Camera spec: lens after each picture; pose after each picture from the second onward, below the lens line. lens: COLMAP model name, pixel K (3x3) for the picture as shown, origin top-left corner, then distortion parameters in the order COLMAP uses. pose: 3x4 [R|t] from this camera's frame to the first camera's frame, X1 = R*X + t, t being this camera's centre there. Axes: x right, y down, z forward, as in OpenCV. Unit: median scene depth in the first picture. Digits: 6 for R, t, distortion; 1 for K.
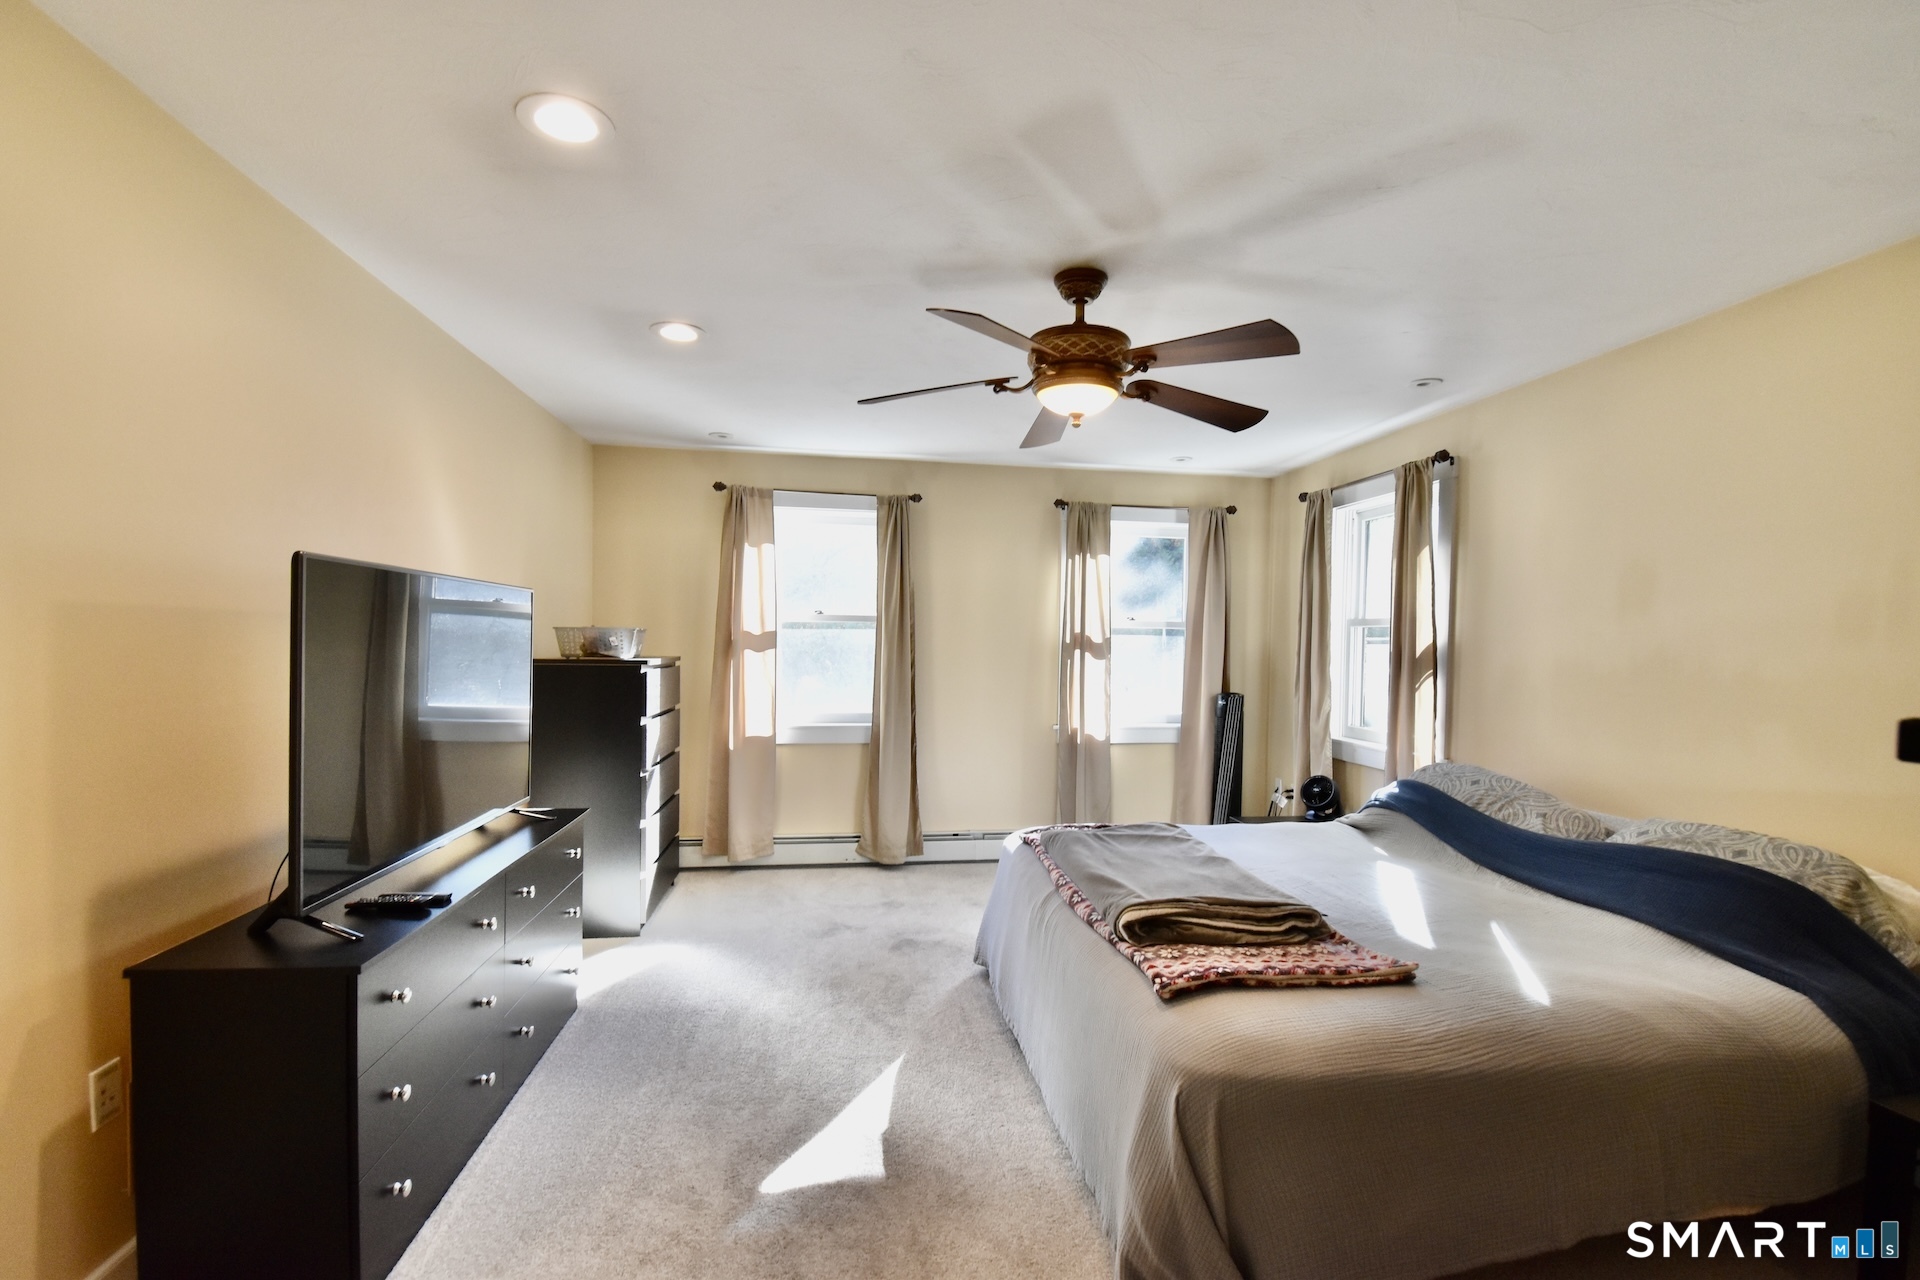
lens RADIAL K [[846.4, 0, 956.6], [0, 846.4, 647.3], [0, 0, 1]] dist [-0.001443, -0.007144]
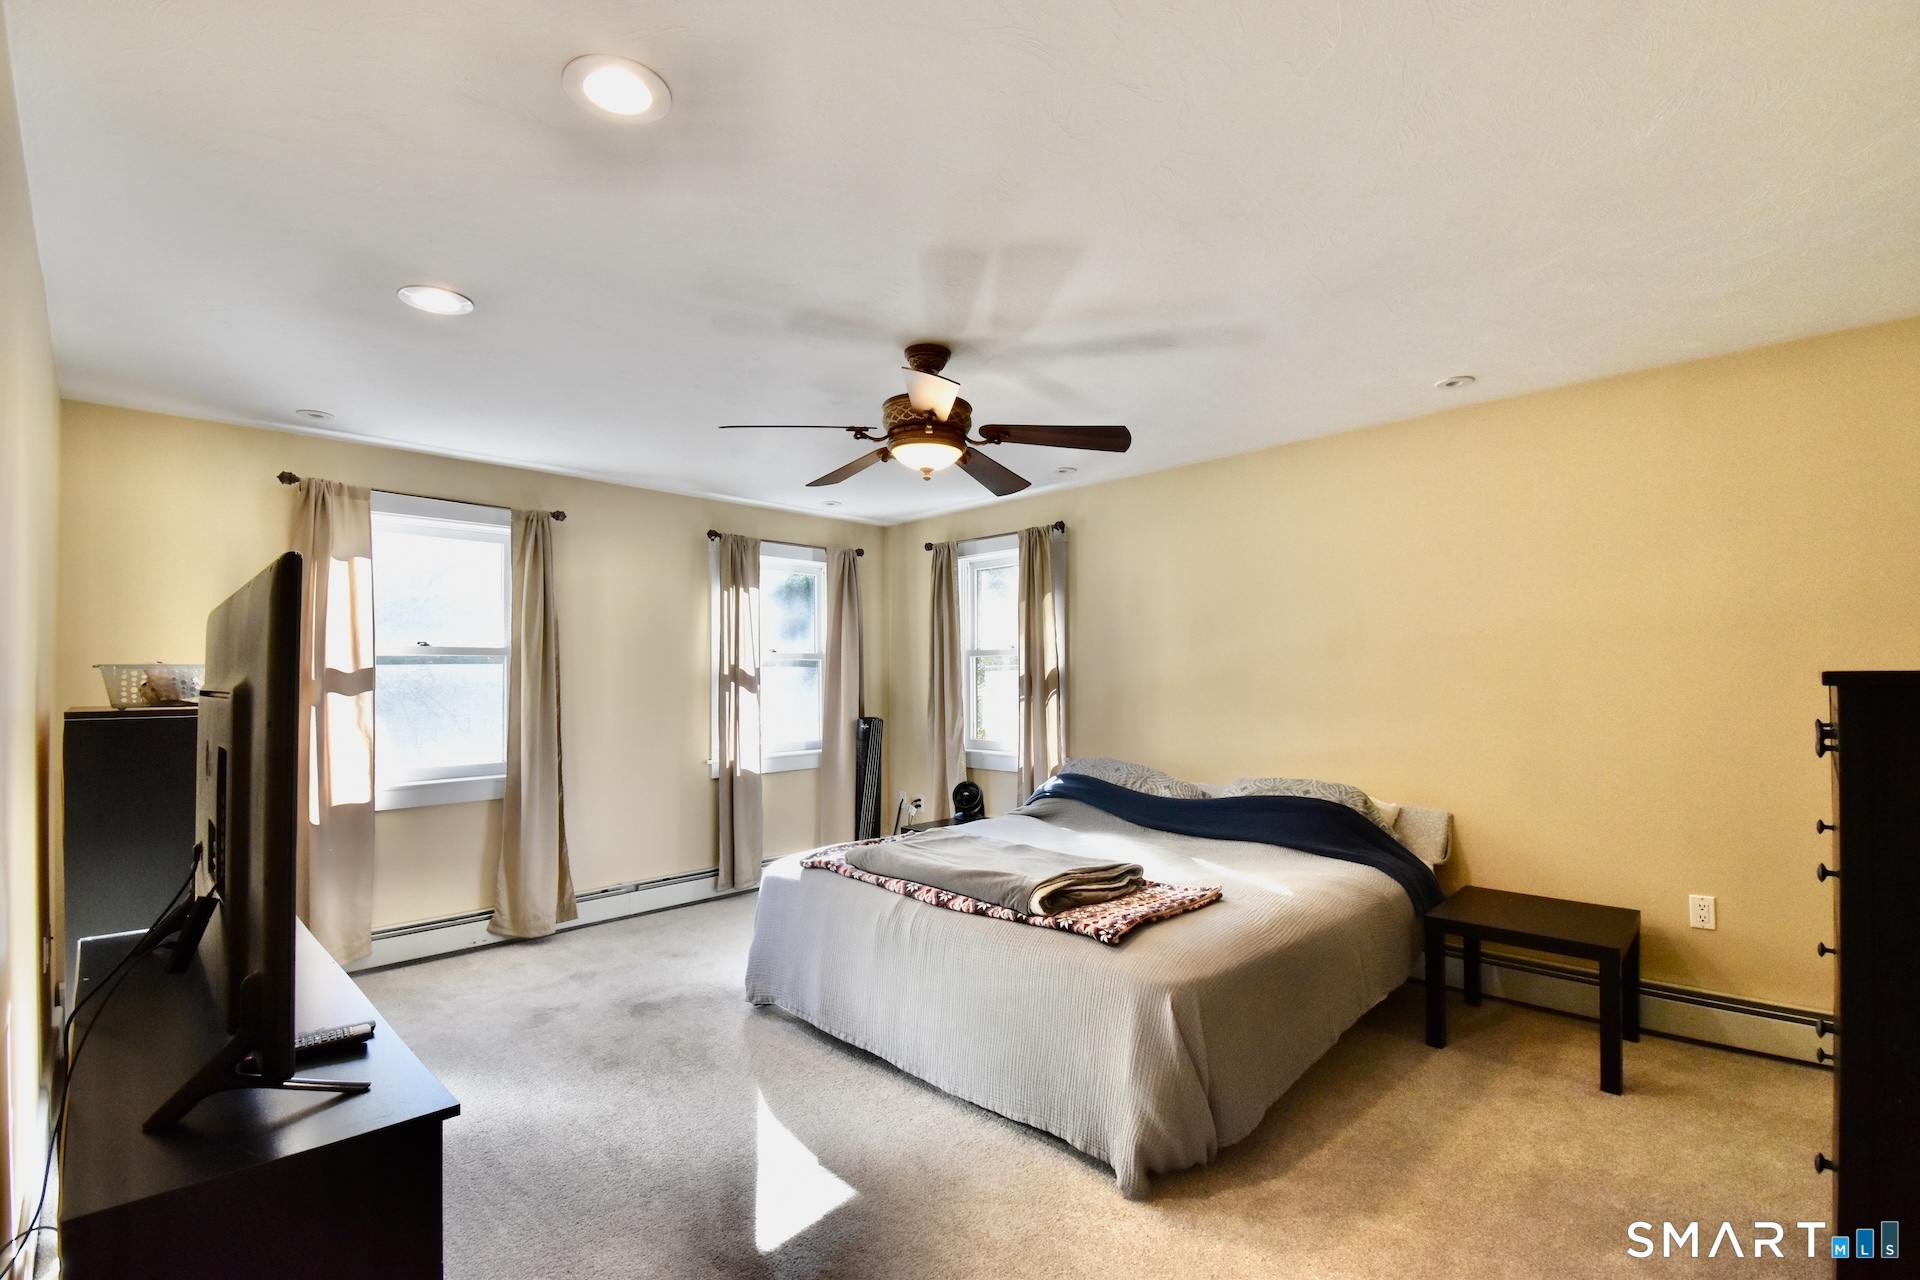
lens RADIAL K [[846.4, 0, 984.1], [0, 846.4, 641.4], [0, 0, 1]] dist [-0.001443, -0.007144]
pose [[0.795757, 0.003372, 0.605607, -0.257066], [0.025210, 0.998933, -0.038687, 0.001227], [-0.605092, 0.046052, 0.794823, 0.030745]]
